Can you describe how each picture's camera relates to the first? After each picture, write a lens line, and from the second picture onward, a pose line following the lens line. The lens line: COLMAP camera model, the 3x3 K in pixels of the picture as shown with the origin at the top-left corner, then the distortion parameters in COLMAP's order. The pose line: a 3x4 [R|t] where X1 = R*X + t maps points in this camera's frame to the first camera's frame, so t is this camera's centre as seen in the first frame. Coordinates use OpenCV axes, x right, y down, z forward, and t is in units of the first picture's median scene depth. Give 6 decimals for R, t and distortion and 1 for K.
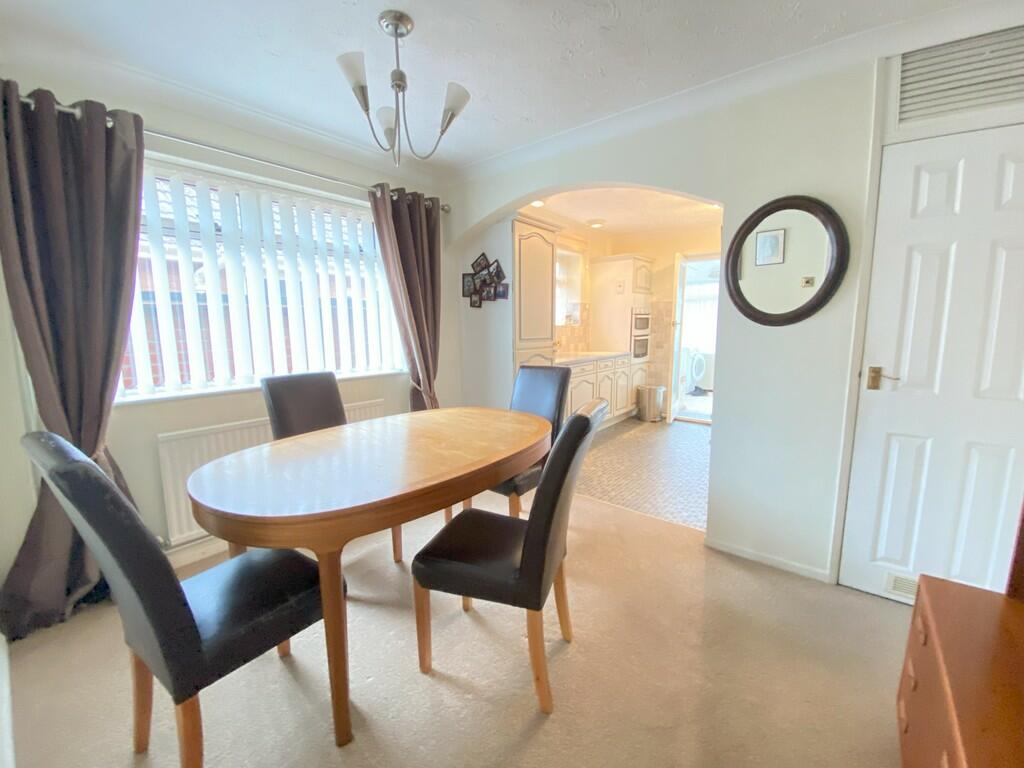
lens RADIAL K [[418.9, 0, 512.0], [0, 418.9, 384.0], [0, 0, 1]] dist [-0.001496, -0.000298]
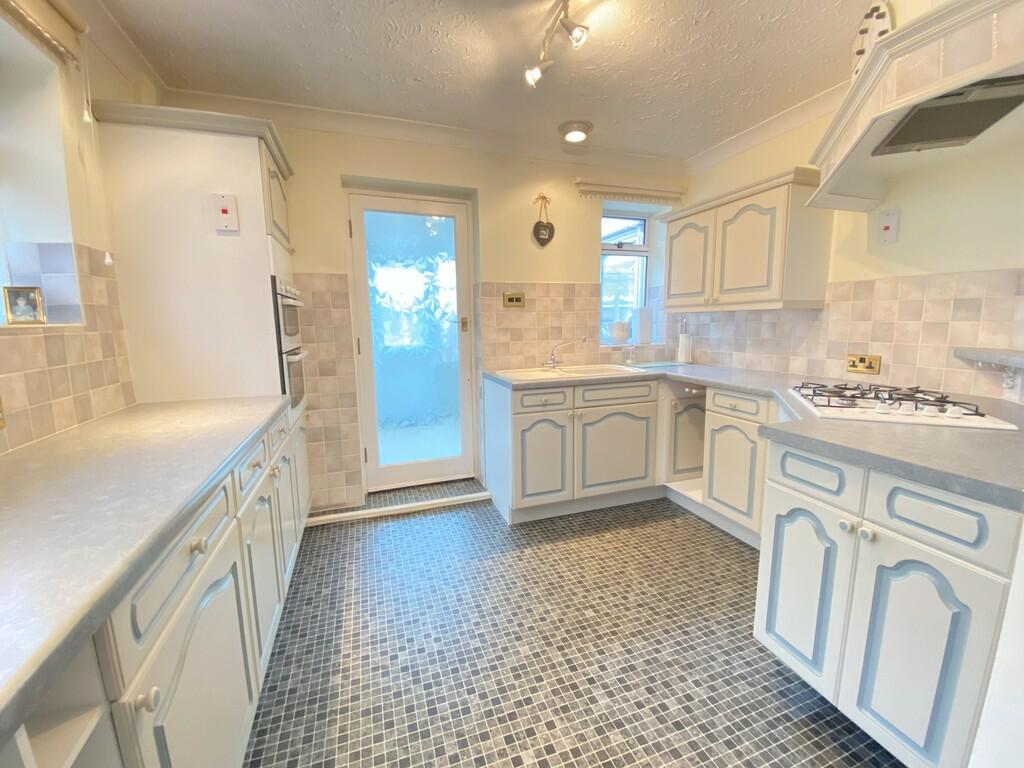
lens RADIAL K [[418.9, 0, 512.0], [0, 418.9, 384.0], [0, 0, 1]] dist [-0.001496, -0.000298]
pose [[0.516837, -0.122030, 0.847342, 0.066592], [0.125677, 0.989880, 0.065900, -0.084112], [-0.846809, 0.072431, 0.526943, 0.608624]]
